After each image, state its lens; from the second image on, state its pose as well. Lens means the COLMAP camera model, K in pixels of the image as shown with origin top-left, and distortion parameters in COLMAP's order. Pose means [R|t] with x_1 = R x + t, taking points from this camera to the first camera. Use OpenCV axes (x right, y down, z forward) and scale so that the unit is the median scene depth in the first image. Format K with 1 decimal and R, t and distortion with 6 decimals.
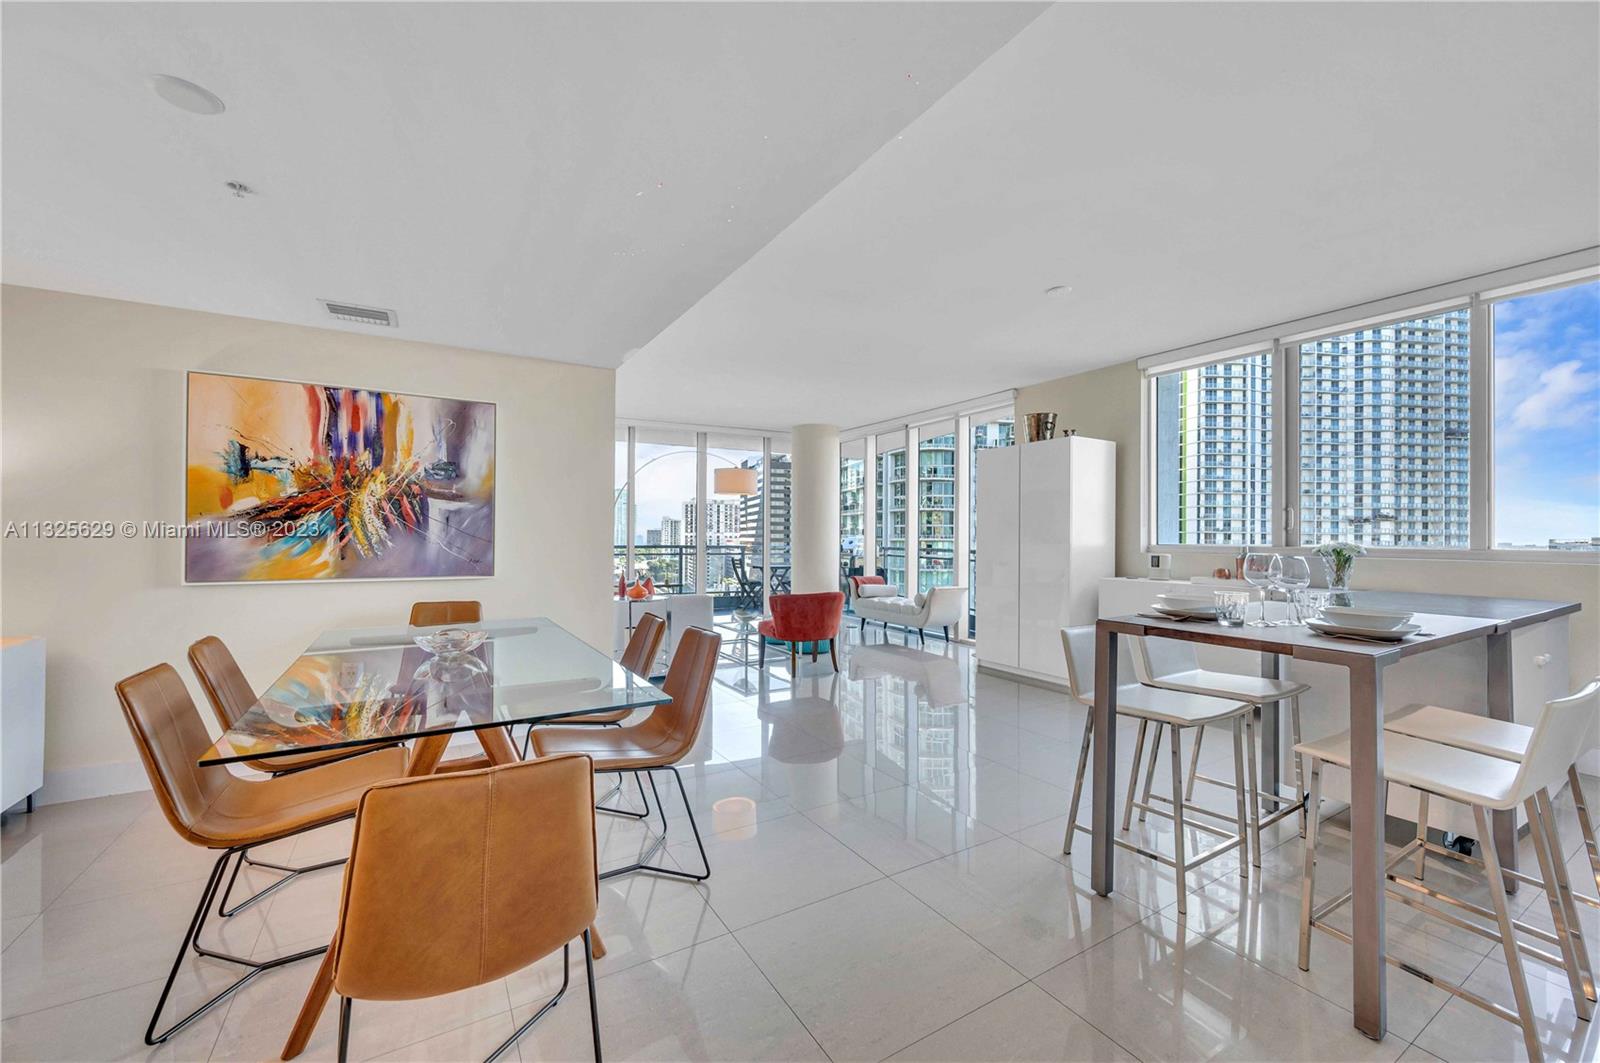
lens RADIAL K [[628.9, 0, 802.6], [0, 628.9, 532.3], [0, 0, 1]] dist [-0.000684, -0.000324]
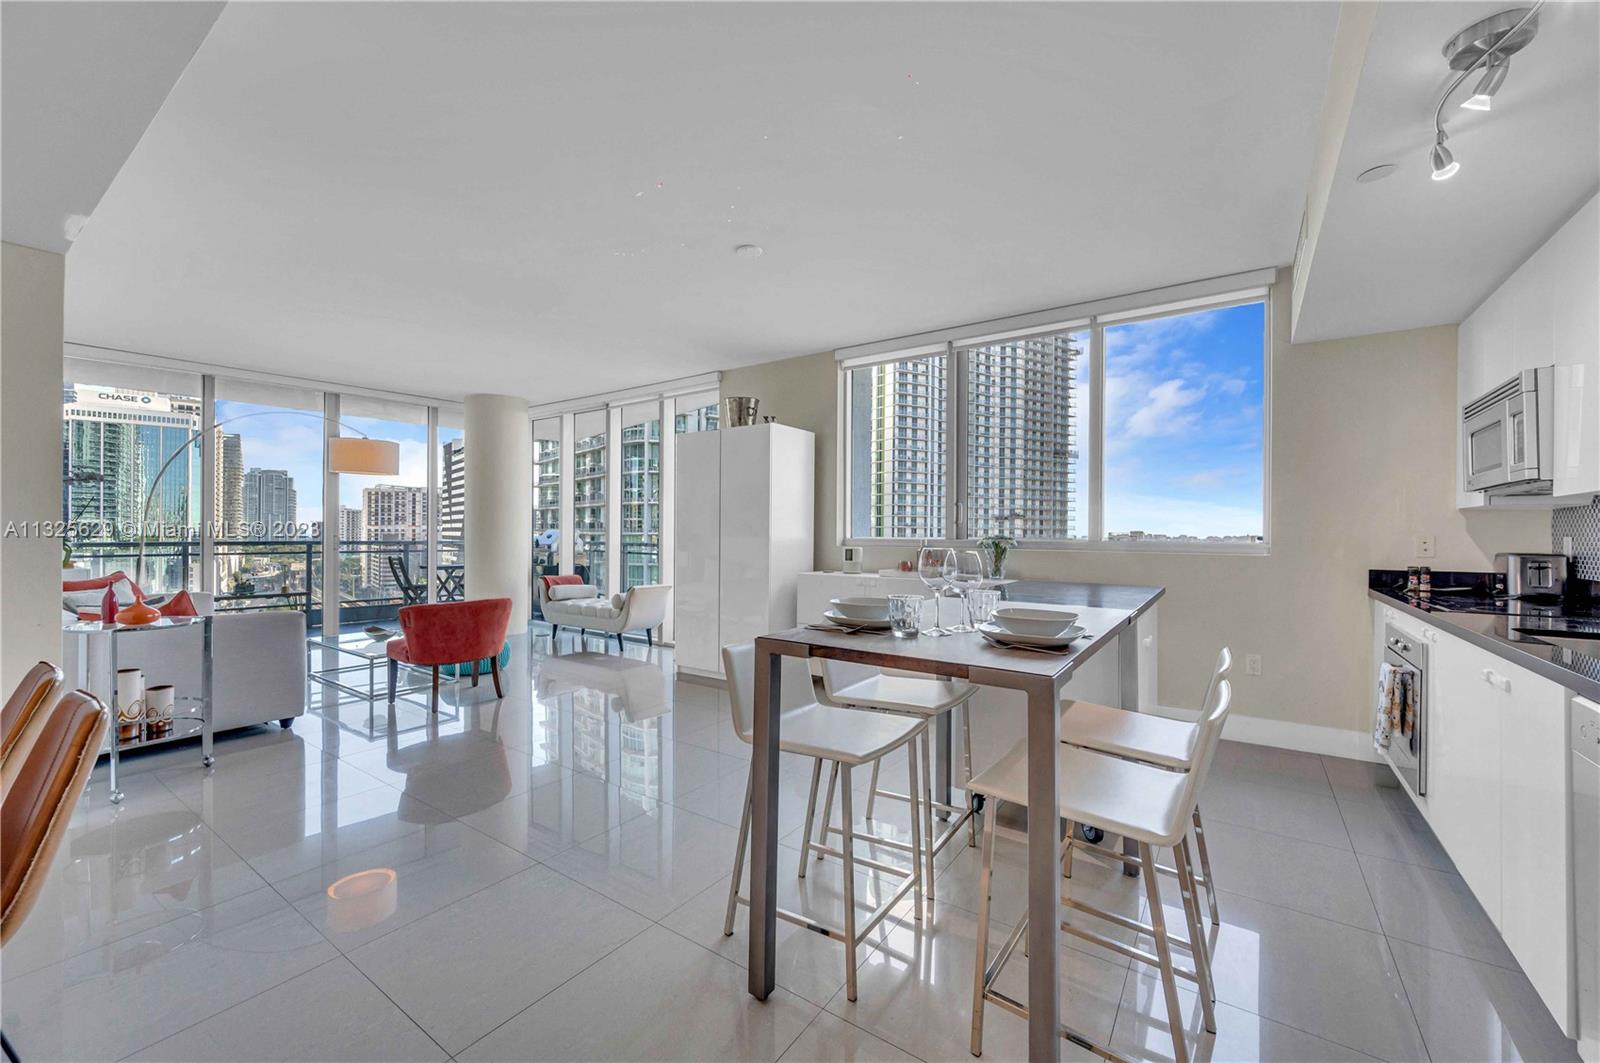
lens RADIAL K [[630.3, 0, 802.4], [0, 630.3, 533.6], [0, 0, 1]] dist [0.000059, -0.000158]
pose [[0.913531, -0.000982, 0.406768, 0.081740], [-0.003743, 0.999934, 0.010820, 0.002226], [-0.406752, -0.011407, 0.913467, 0.111062]]
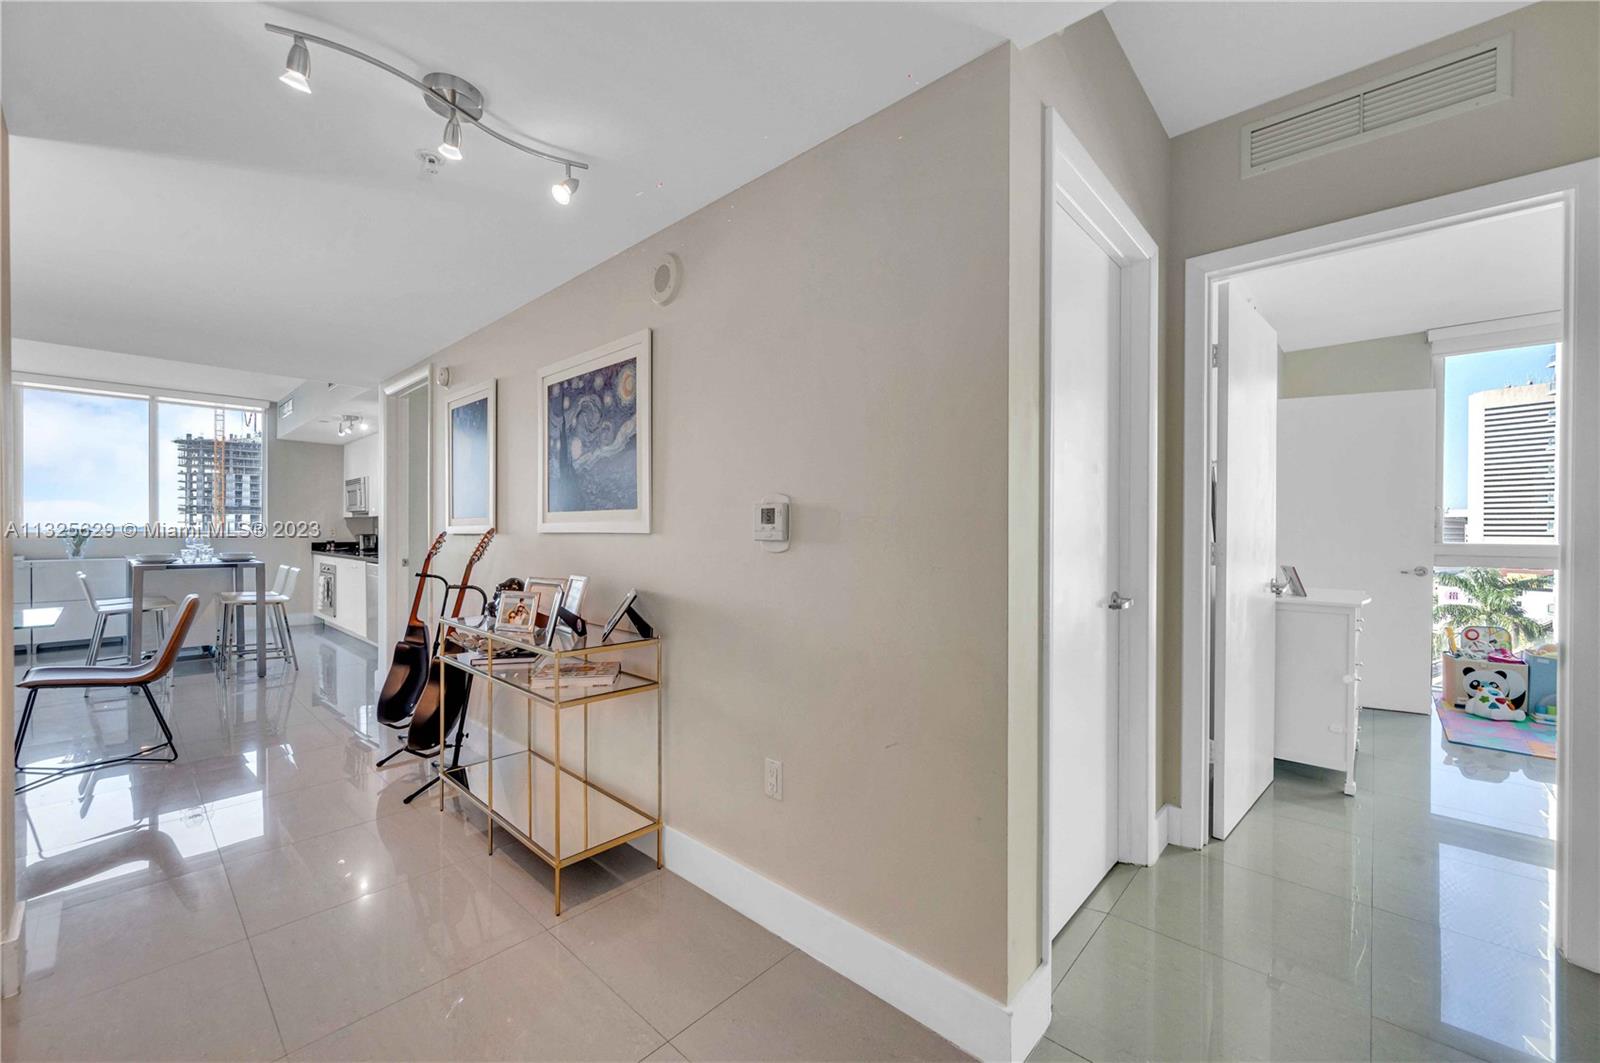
lens RADIAL K [[634.8, 0, 800.0], [0, 634.8, 531.5], [0, 0, 1]] dist [0.002146, 0.000168]
pose [[-0.276435, -0.011888, 0.960959, -0.870311], [-0.011681, 0.999891, 0.009009, -0.009235], [-0.960962, -0.008734, -0.276544, -0.224486]]
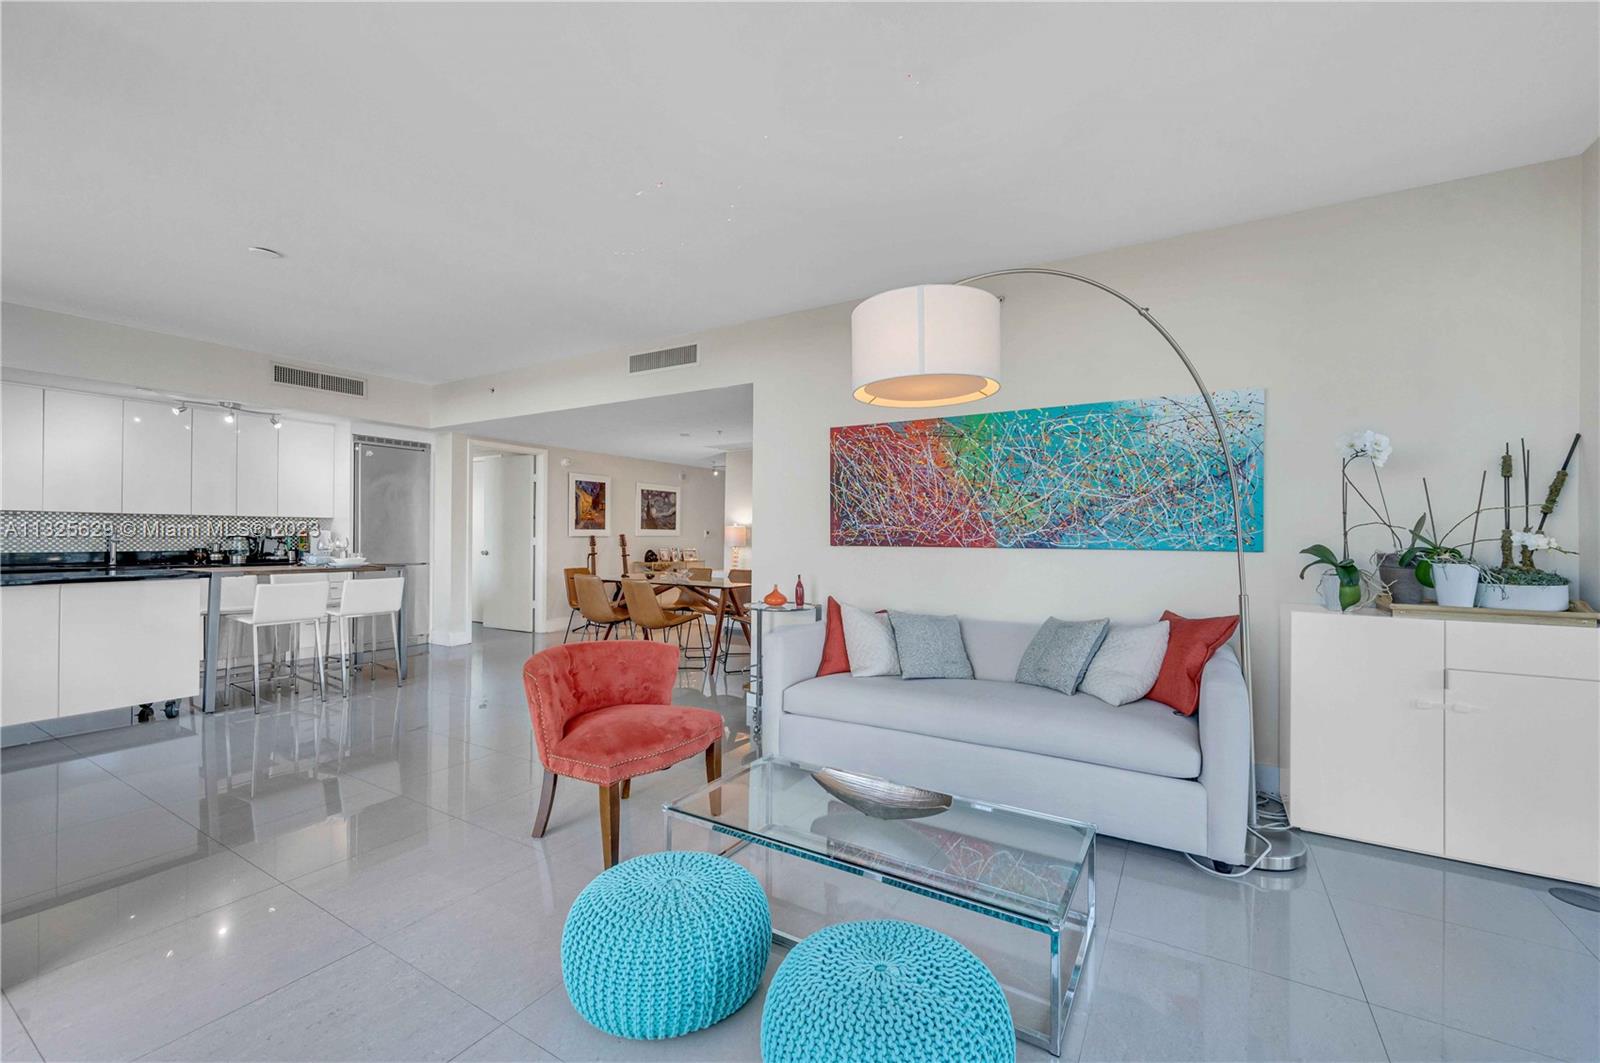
lens RADIAL K [[648.9, 0, 795.7], [0, 648.9, 534.3], [0, 0, 1]] dist [0.002237, -0.000015]
pose [[-0.890321, -0.016821, -0.455023, 0.107192], [-0.011922, 0.999836, -0.013634, 0.013535], [0.455178, -0.006714, -0.890375, 1.524583]]
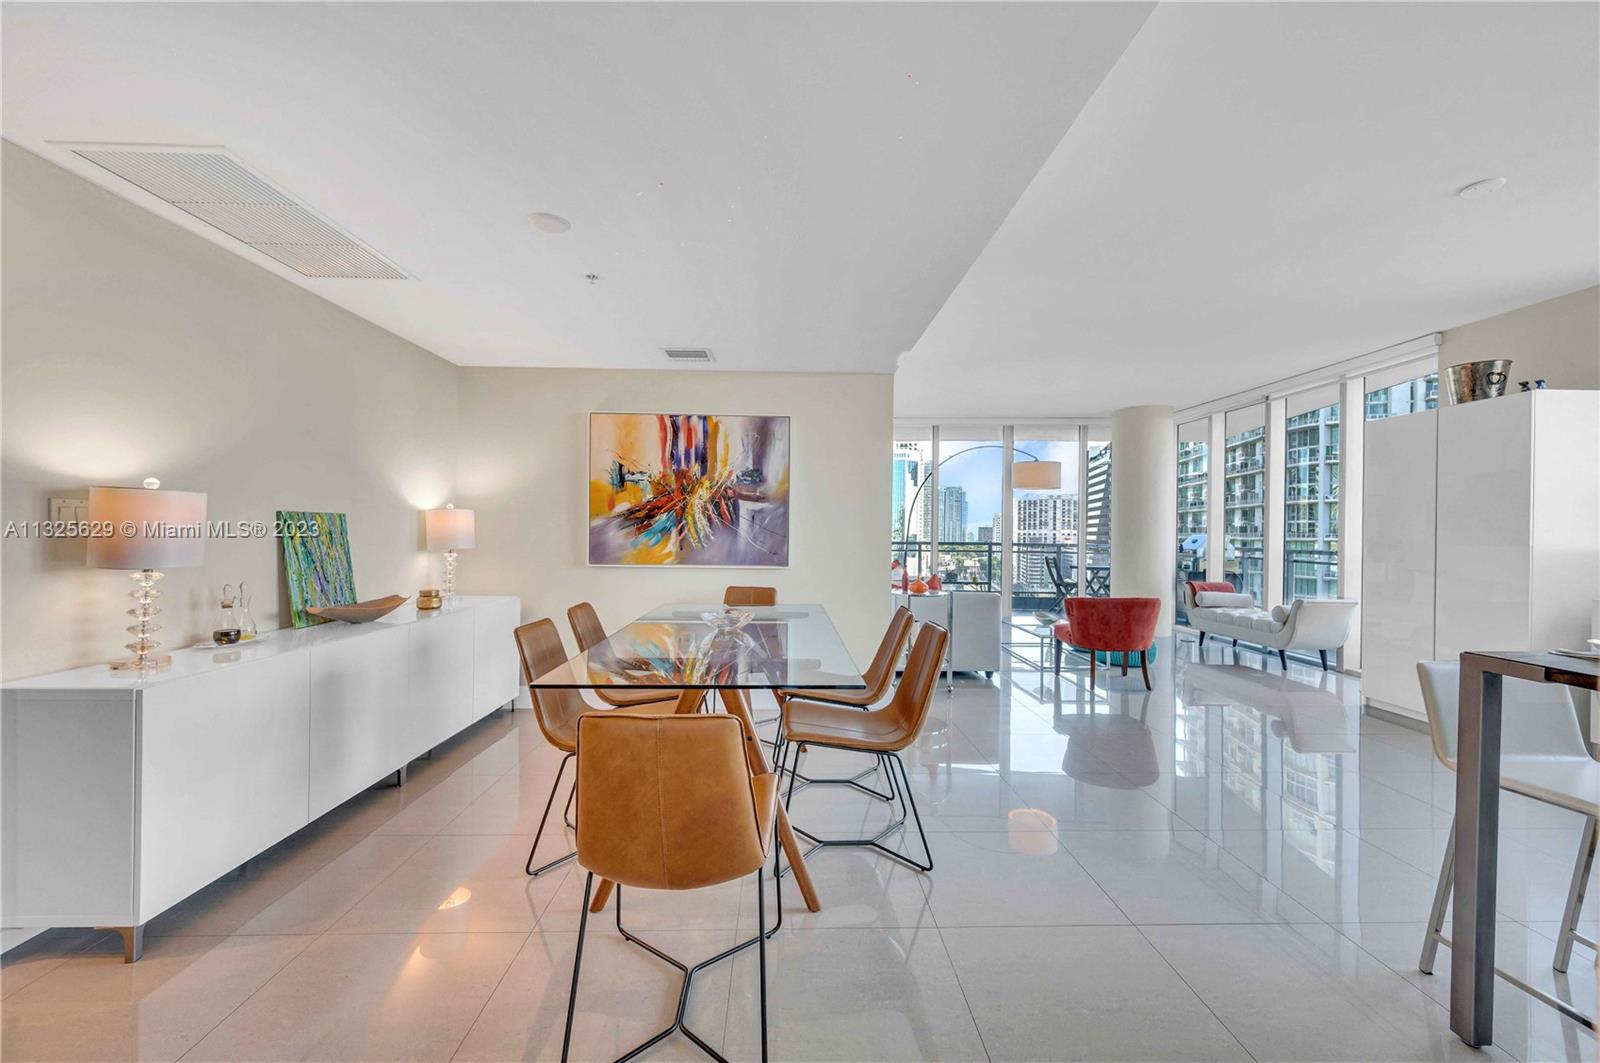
lens RADIAL K [[628.9, 0, 802.6], [0, 628.9, 532.3], [0, 0, 1]] dist [-0.000684, -0.000324]
pose [[0.870635, 0.003943, -0.491914, 0.065760], [-0.001634, 0.999986, 0.005123, 0.000476], [0.491927, -0.003657, 0.870629, 0.008303]]
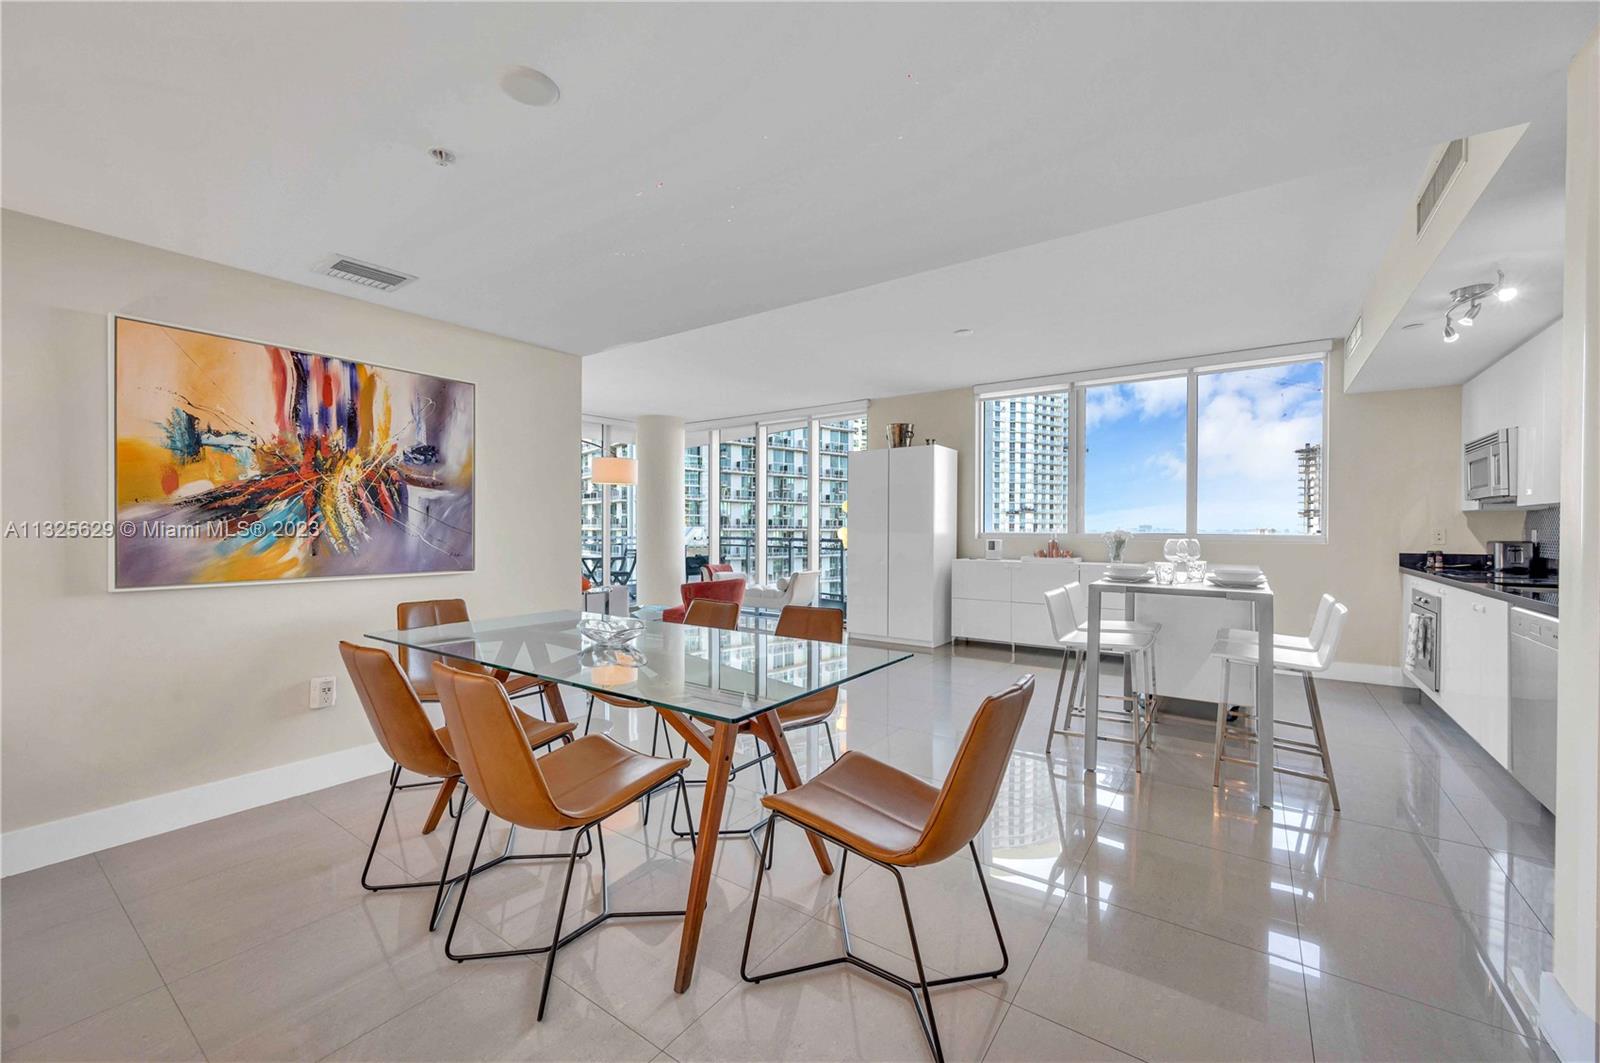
lens RADIAL K [[628.9, 0, 802.6], [0, 628.9, 532.3], [0, 0, 1]] dist [-0.000684, -0.000324]
pose [[0.917925, -0.006248, 0.396706, -0.281080], [-0.000549, 0.999855, 0.017019, -0.001911], [-0.396754, -0.015840, 0.917788, -0.028662]]
